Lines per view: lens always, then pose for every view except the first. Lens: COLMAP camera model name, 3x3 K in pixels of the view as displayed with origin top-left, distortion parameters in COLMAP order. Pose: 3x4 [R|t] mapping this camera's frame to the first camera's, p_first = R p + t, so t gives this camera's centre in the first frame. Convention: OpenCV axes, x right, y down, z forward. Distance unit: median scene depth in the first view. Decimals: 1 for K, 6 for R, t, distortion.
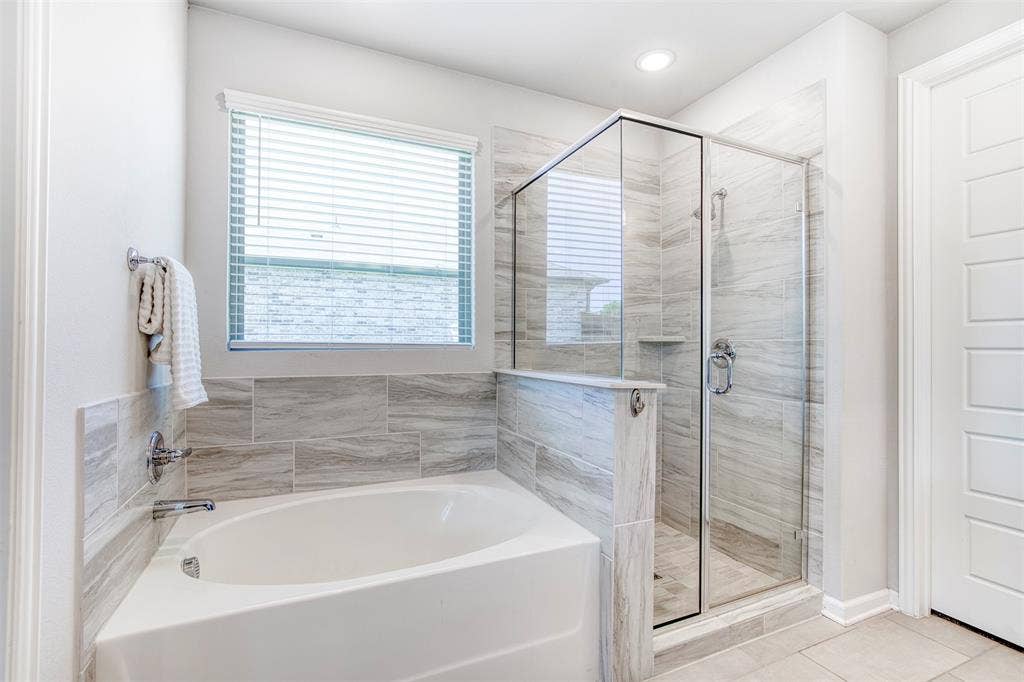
lens RADIAL K [[465.2, 0, 511.5], [0, 465.2, 340.5], [0, 0, 1]] dist [-0.000513, -0.000620]
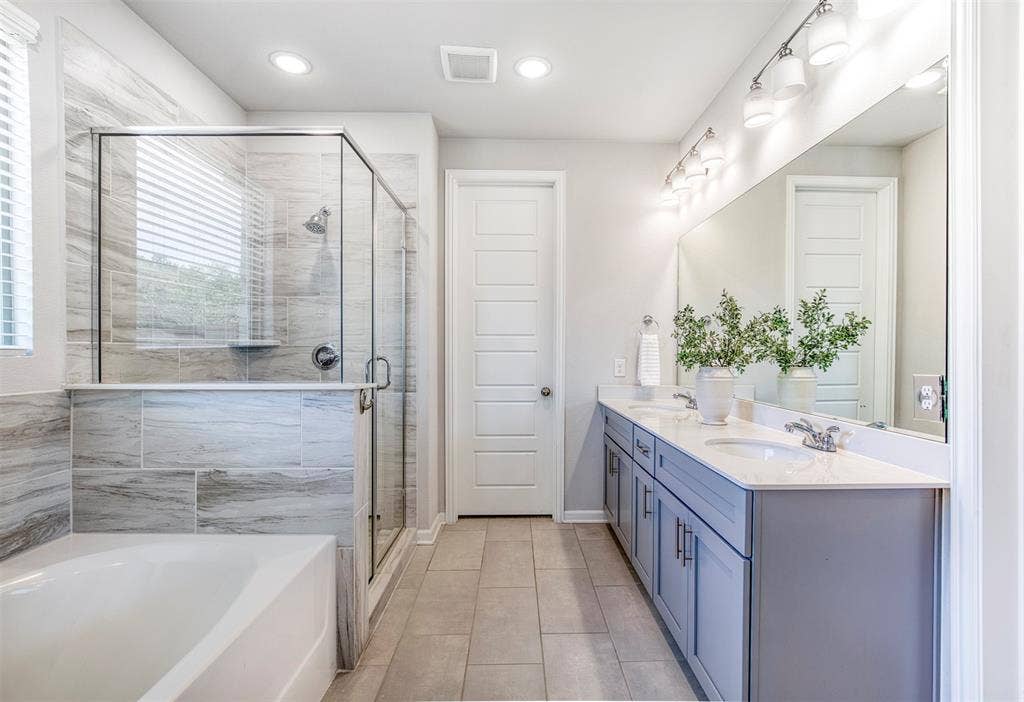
lens RADIAL K [[482.5, 0, 512.8], [0, 482.5, 350.1], [0, 0, 1]] dist [-0.001127, 0.001383]
pose [[0.406816, -0.002008, 0.913508, -0.415425], [-0.007808, 0.999953, 0.005675, 0.001889], [-0.913477, -0.009442, 0.406782, 0.132417]]
